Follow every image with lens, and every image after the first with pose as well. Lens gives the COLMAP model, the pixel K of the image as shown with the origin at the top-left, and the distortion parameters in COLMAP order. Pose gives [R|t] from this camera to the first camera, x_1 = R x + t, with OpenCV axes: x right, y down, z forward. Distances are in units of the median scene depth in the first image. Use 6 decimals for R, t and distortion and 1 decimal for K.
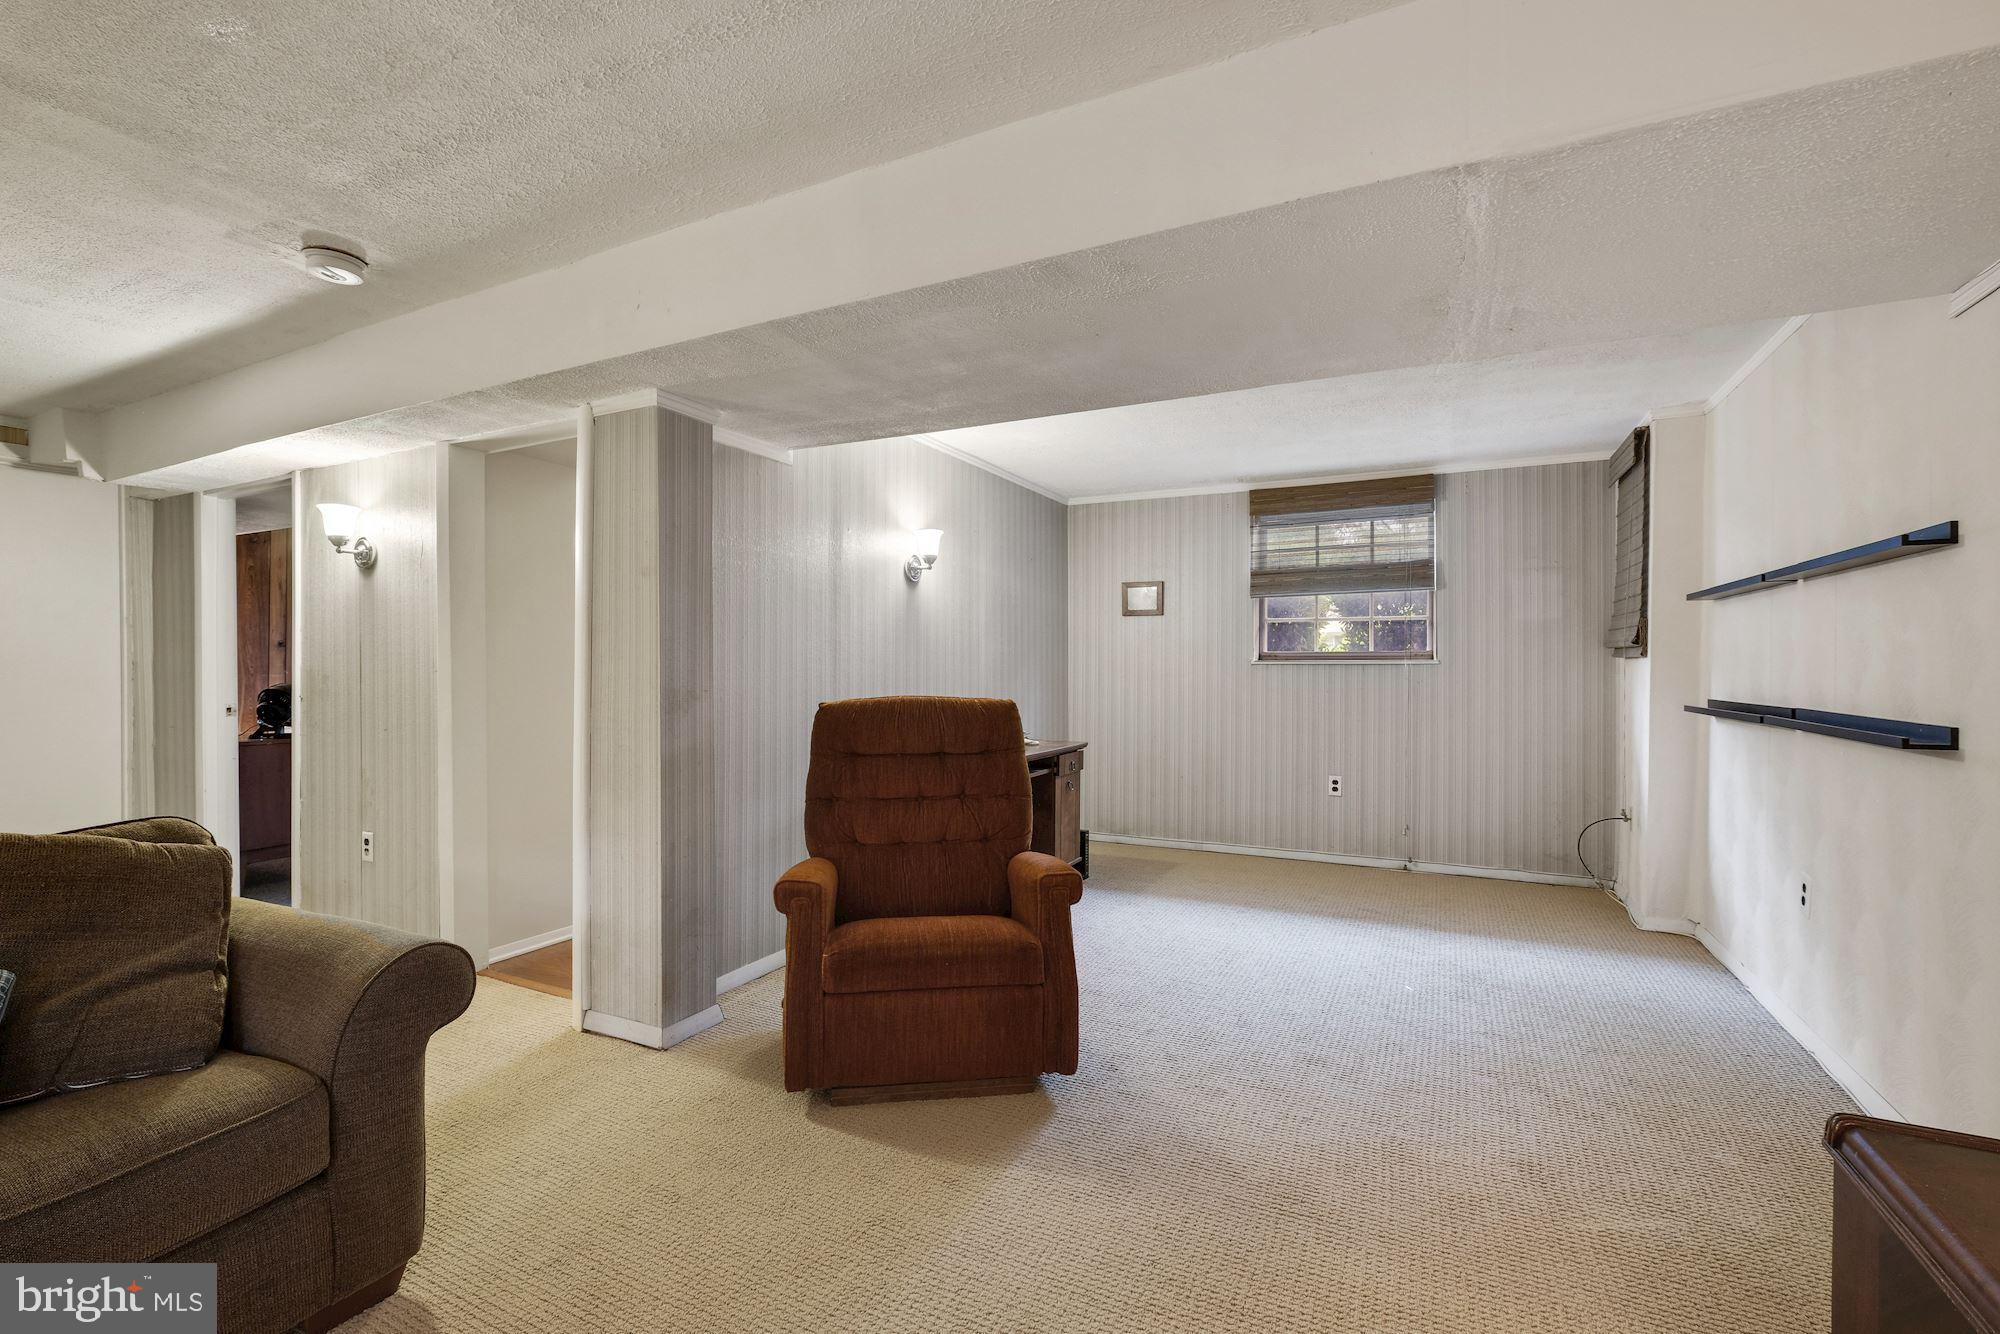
lens RADIAL K [[864.8, 0, 1007.1], [0, 864.8, 668.7], [0, 0, 1]] dist [-0.000866, -0.000039]
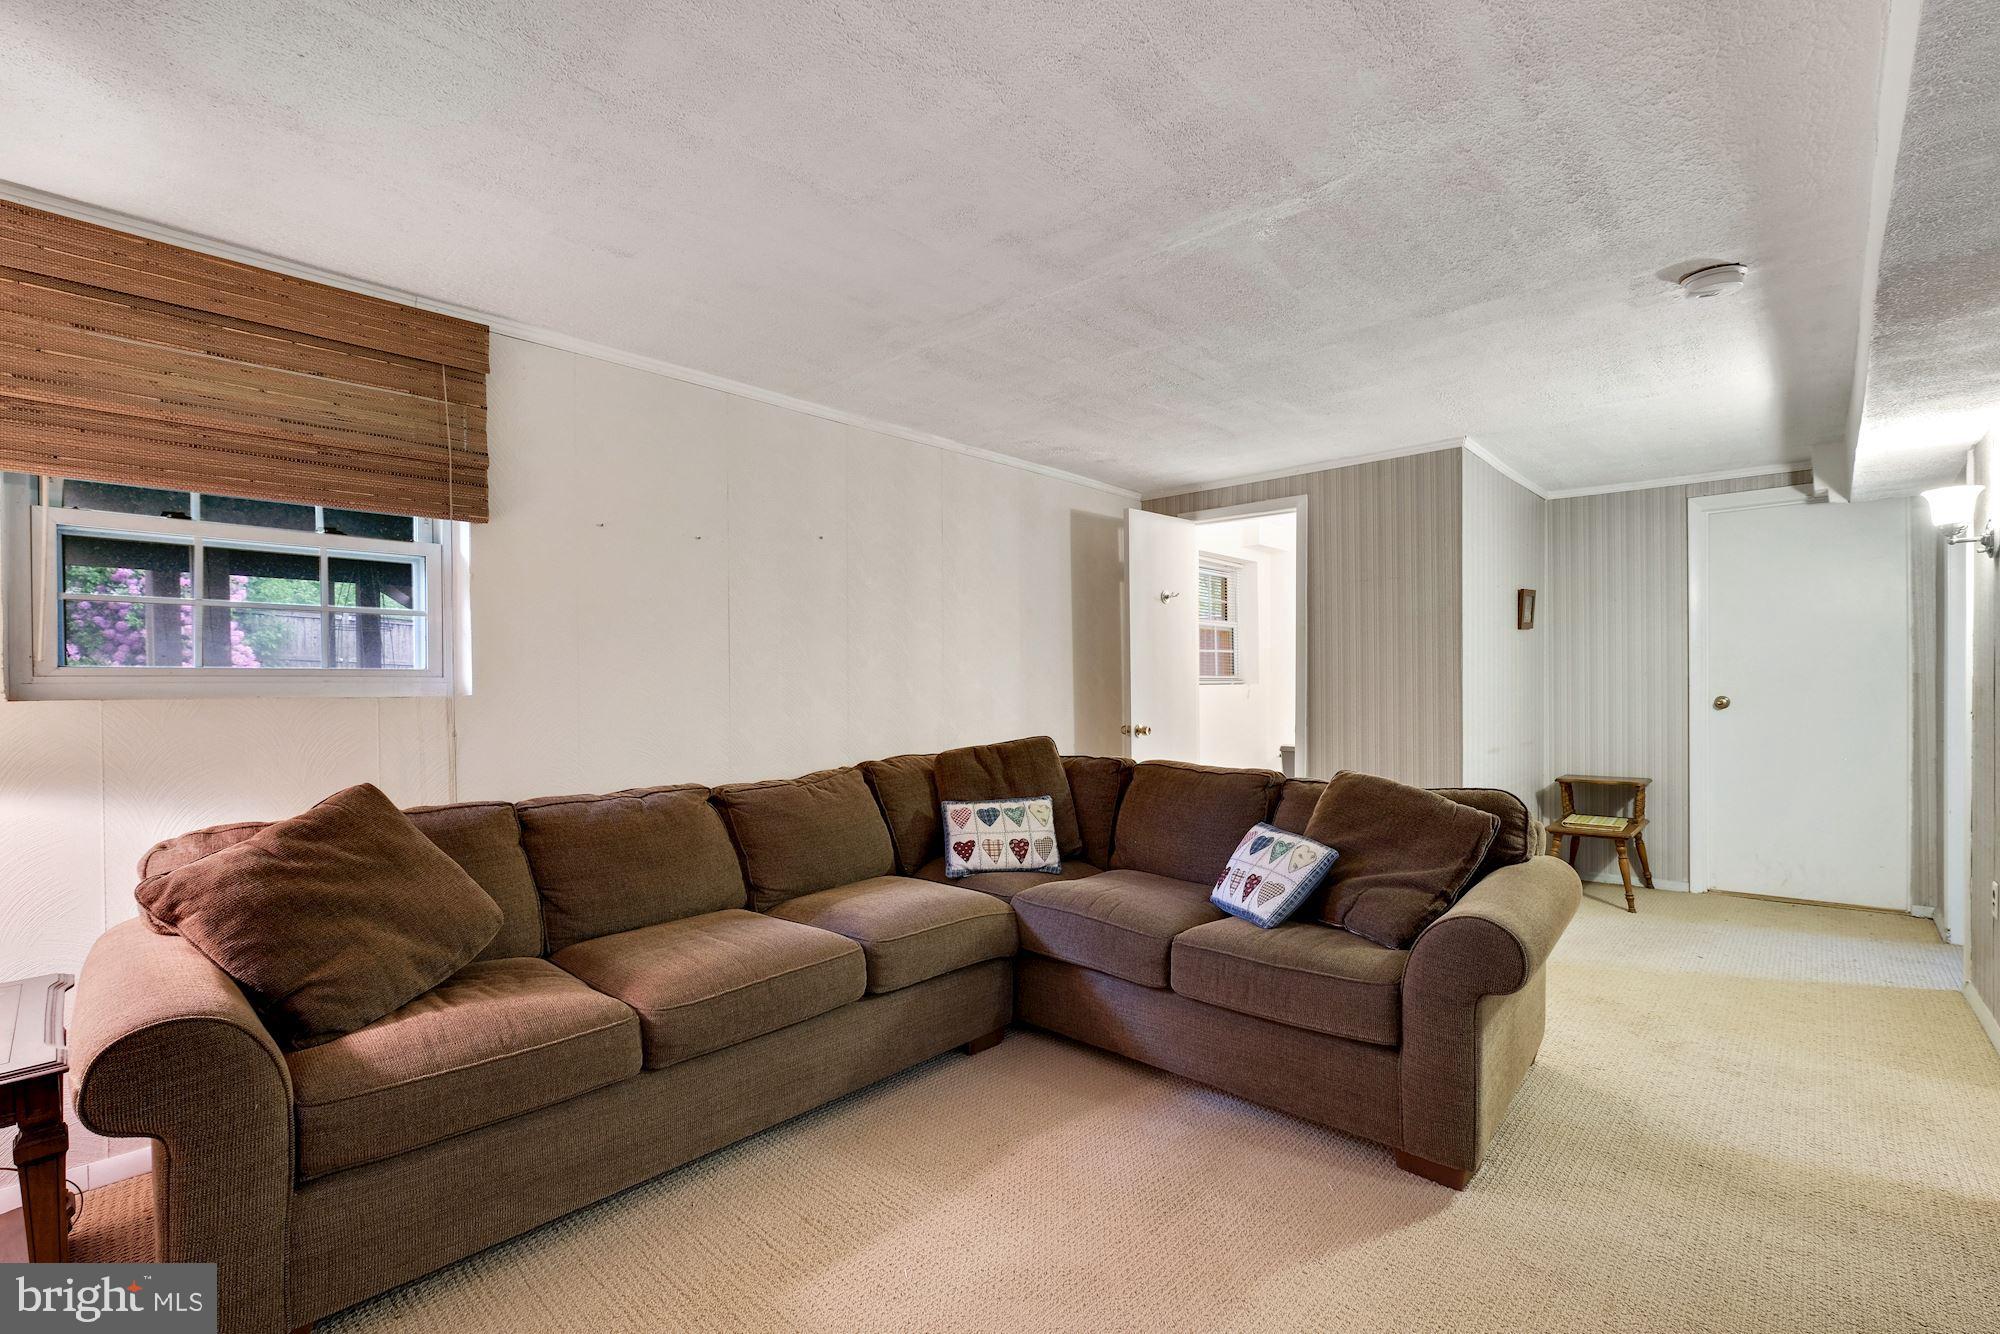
lens RADIAL K [[864.8, 0, 1007.1], [0, 864.8, 668.7], [0, 0, 1]] dist [-0.000866, -0.000039]
pose [[-0.242841, -0.013556, -0.969971, 0.525578], [0.002135, 0.999892, -0.014509, 0.002132], [0.970064, -0.005594, -0.242786, 0.567954]]
